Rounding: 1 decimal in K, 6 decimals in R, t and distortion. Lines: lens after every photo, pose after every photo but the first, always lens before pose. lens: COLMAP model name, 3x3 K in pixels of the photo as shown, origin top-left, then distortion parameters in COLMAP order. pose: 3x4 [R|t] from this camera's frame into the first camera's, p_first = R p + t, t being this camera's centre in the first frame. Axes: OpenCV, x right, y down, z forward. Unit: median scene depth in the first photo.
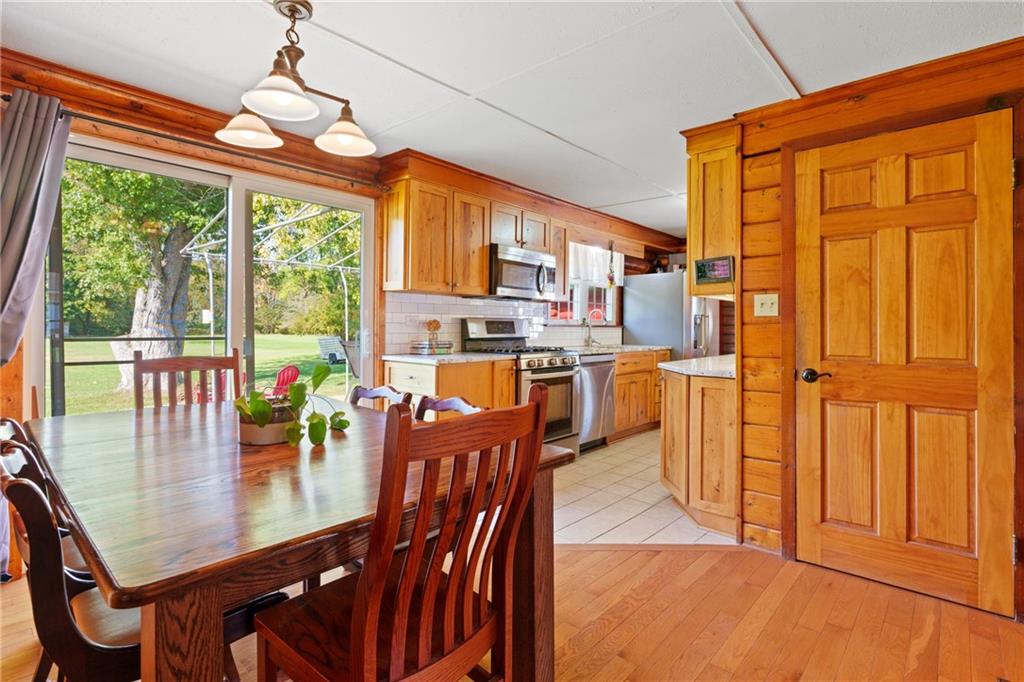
lens RADIAL K [[493.8, 0, 509.6], [0, 493.8, 334.9], [0, 0, 1]] dist [0.020600, 0.000104]
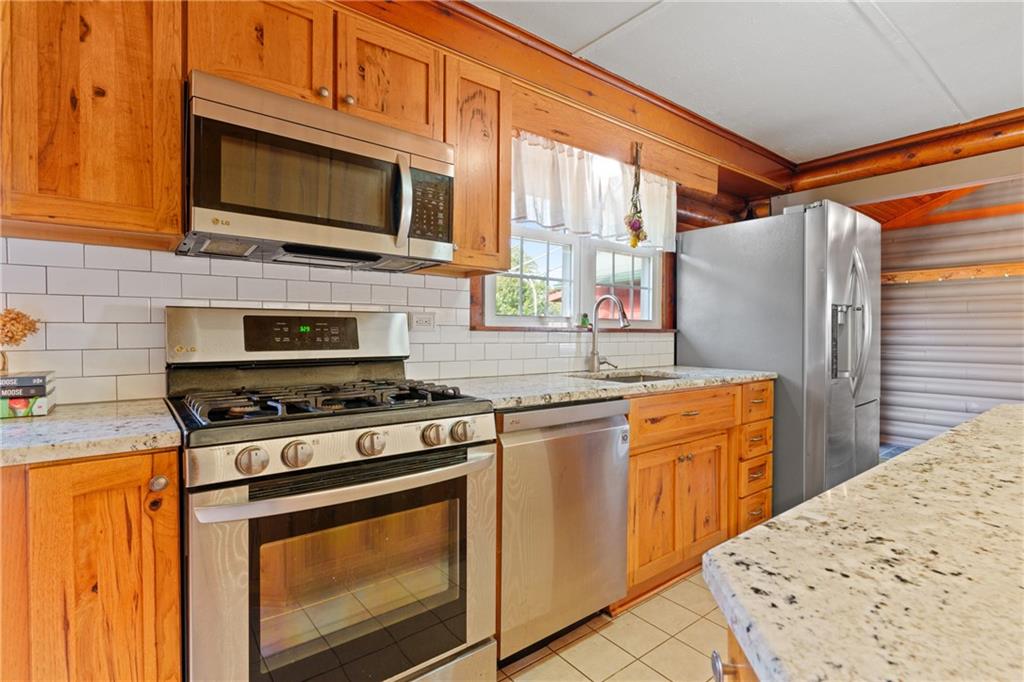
lens RADIAL K [[493.8, 0, 512.9], [0, 493.8, 340.6], [0, 0, 1]] dist [0.020600, 0.000104]
pose [[0.985763, 0.000327, -0.168143, 0.169761], [-0.000387, 1.000000, -0.000326, -0.007581], [0.168143, 0.000387, 0.985763, 0.526976]]
